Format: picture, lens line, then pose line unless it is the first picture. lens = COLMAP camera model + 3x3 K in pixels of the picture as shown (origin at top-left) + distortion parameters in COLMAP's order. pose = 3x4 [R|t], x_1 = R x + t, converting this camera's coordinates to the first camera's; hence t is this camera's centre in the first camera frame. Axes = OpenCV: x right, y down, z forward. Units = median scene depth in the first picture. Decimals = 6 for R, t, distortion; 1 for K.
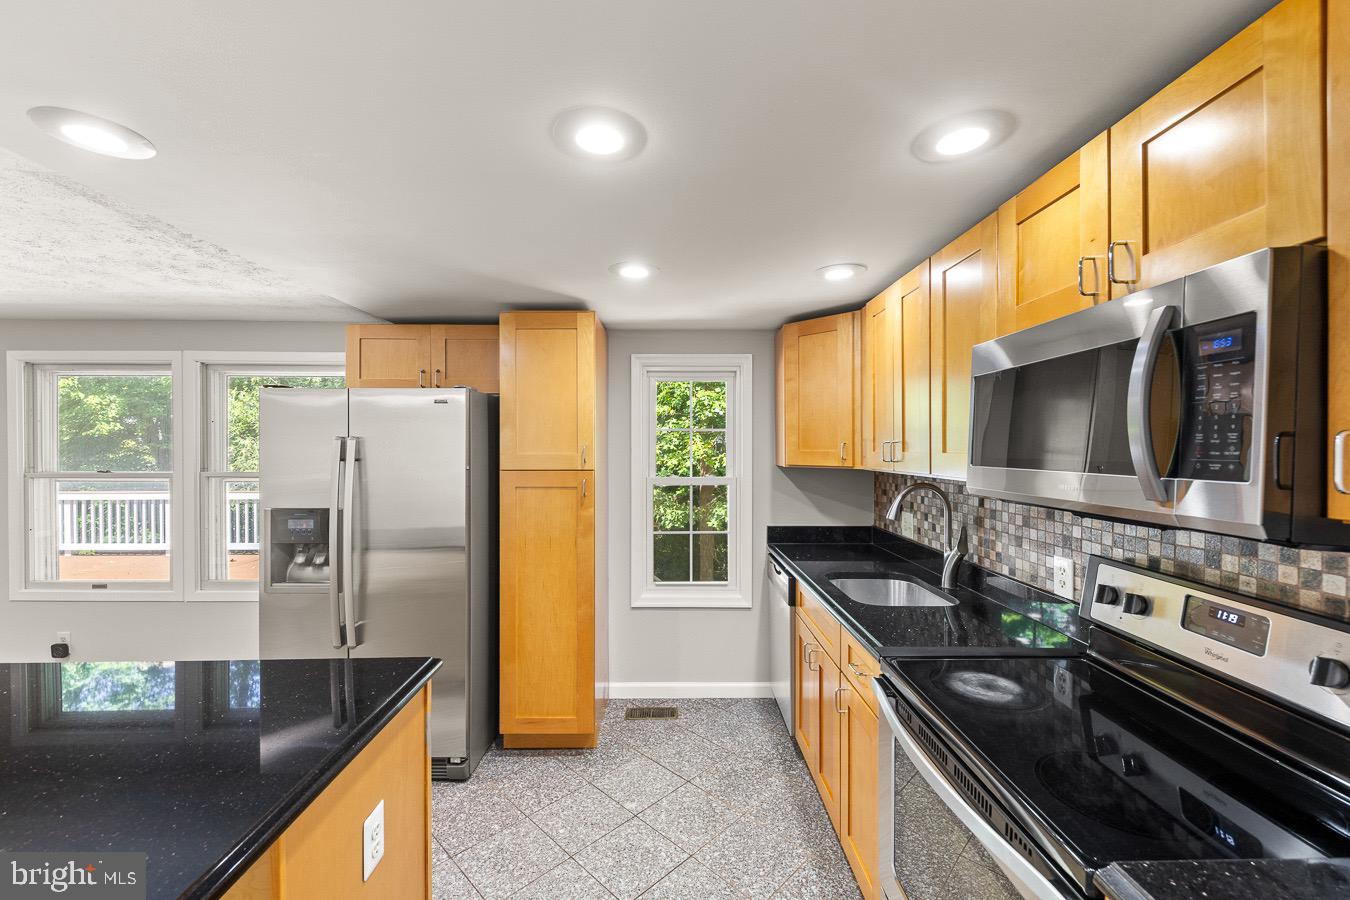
lens RADIAL K [[559.5, 0, 646.0], [0, 559.5, 454.6], [0, 0, 1]] dist [0.004451, -0.002987]
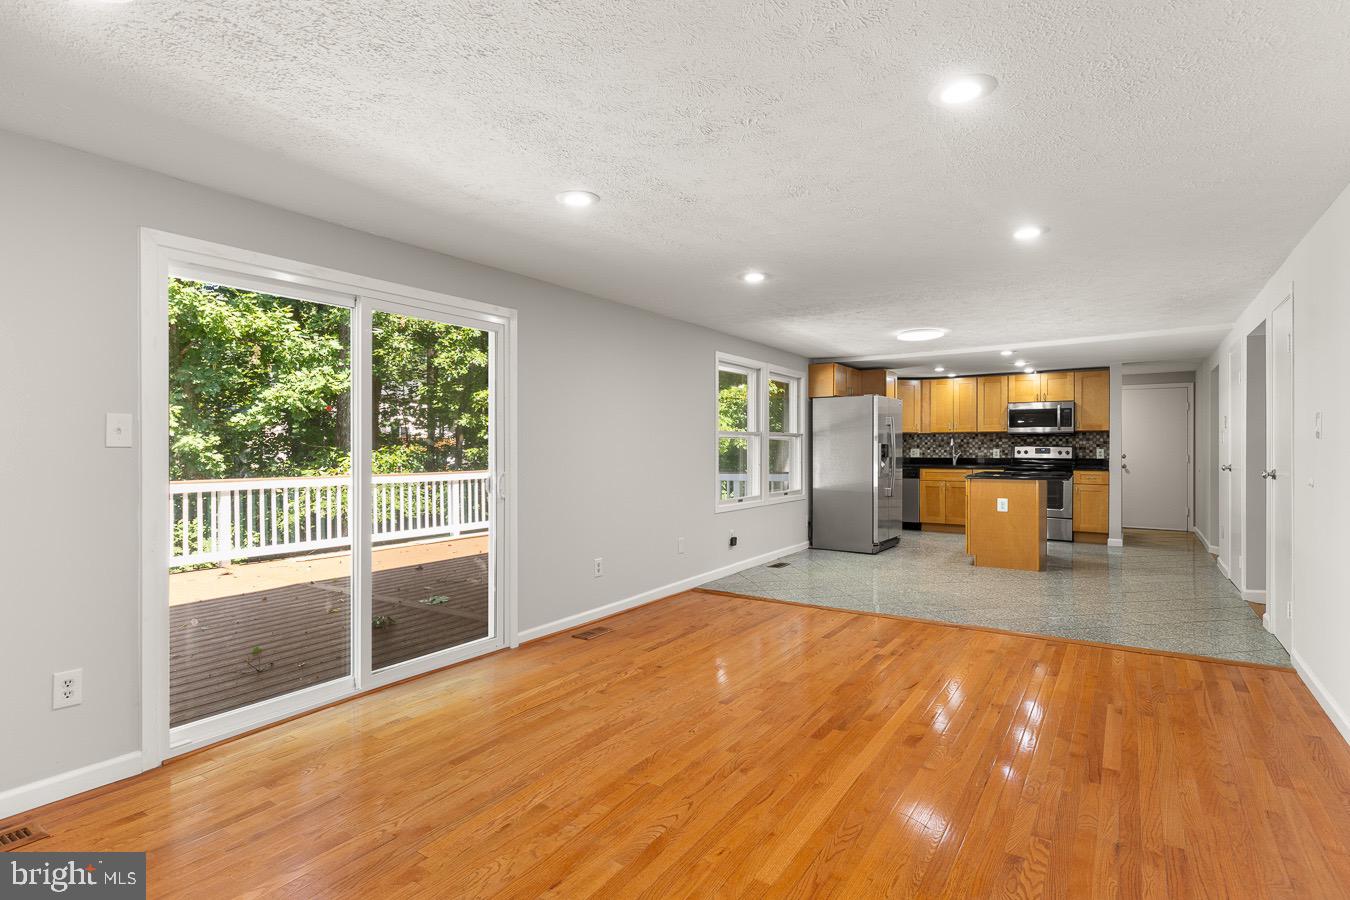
lens RADIAL K [[642.4, 0, 683.4], [0, 642.4, 445.0], [0, 0, 1]] dist [0.018101, 0.000101]
pose [[0.560880, -0.003468, 0.827890, -3.914026], [0.017564, 0.999816, -0.007711, 0.112756], [-0.827710, 0.018866, 0.560838, 0.129513]]
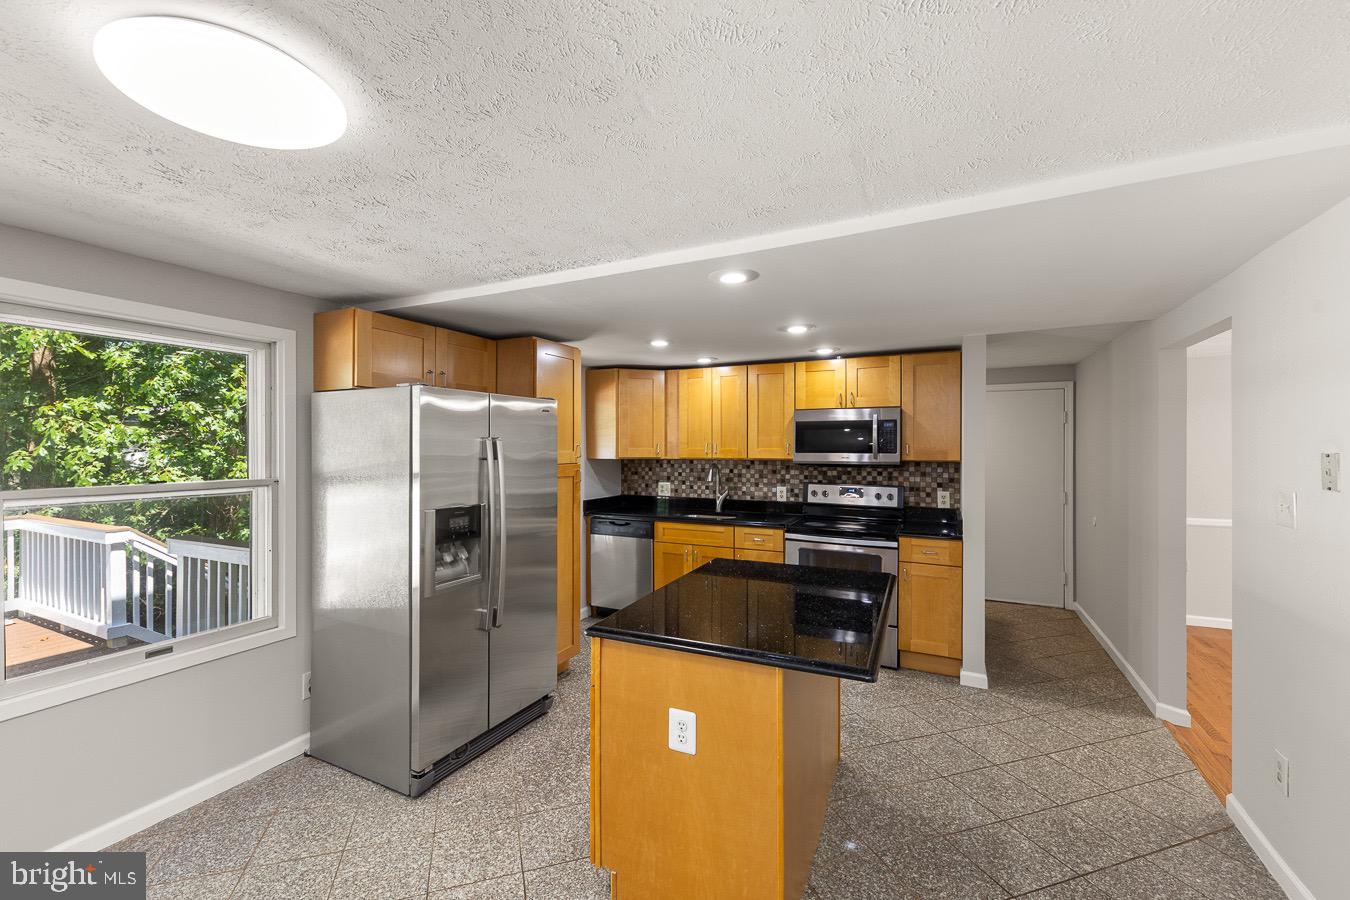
lens RADIAL K [[559.5, 0, 646.1], [0, 559.5, 448.1], [0, 0, 1]] dist [0.004451, -0.002987]
pose [[0.465577, -0.002299, 0.885004, -1.549423], [0.016594, 0.999843, -0.006133, -0.000292], [-0.884852, 0.017541, 0.465543, 0.240580]]
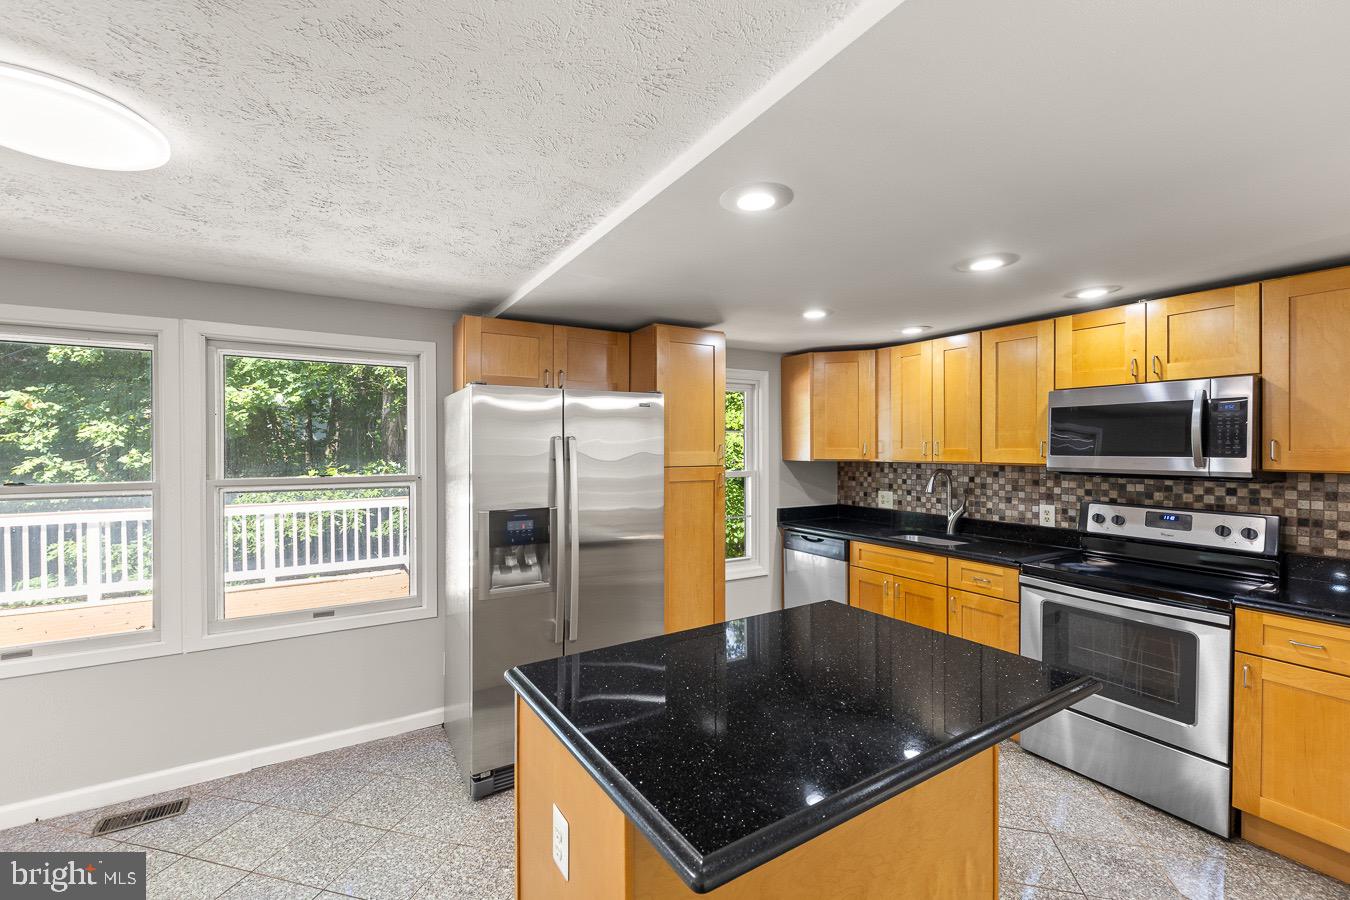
lens RADIAL K [[559.5, 0, 660.2], [0, 559.5, 449.4], [0, 0, 1]] dist [0.004451, -0.002987]
pose [[0.864005, -0.002826, 0.503475, -1.017799], [0.010578, 0.999865, -0.012540, 0.006149], [-0.503371, 0.016160, 0.863919, 0.027235]]
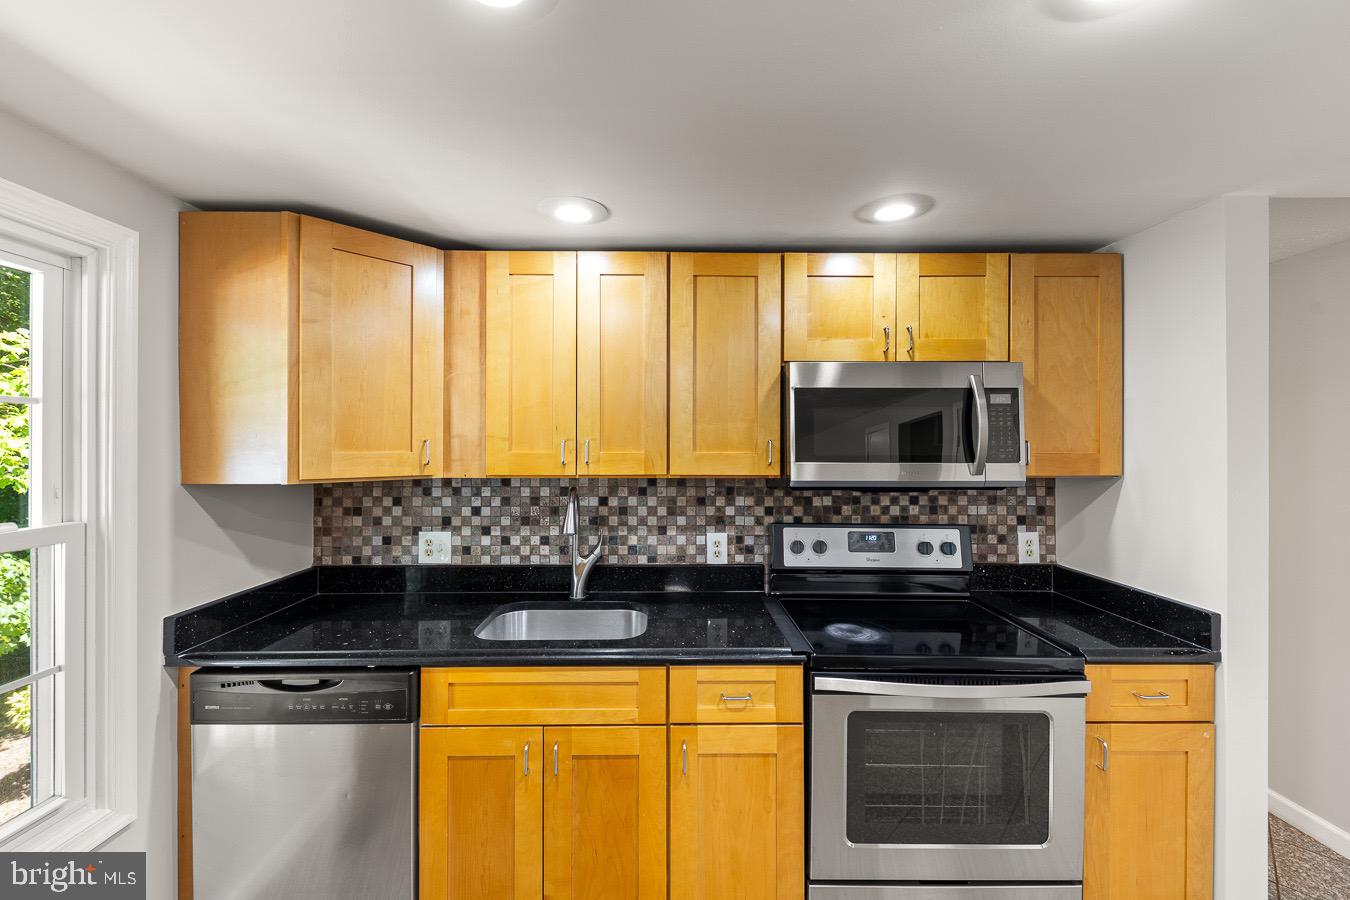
lens RADIAL K [[559.5, 0, 675.8], [0, 559.5, 440.6], [0, 0, 1]] dist [0.004451, -0.002987]
pose [[-0.021609, 0.006034, 0.999748, -0.413884], [0.018258, 0.999817, -0.005639, -0.017080], [-0.999600, 0.018132, -0.021715, 0.872570]]
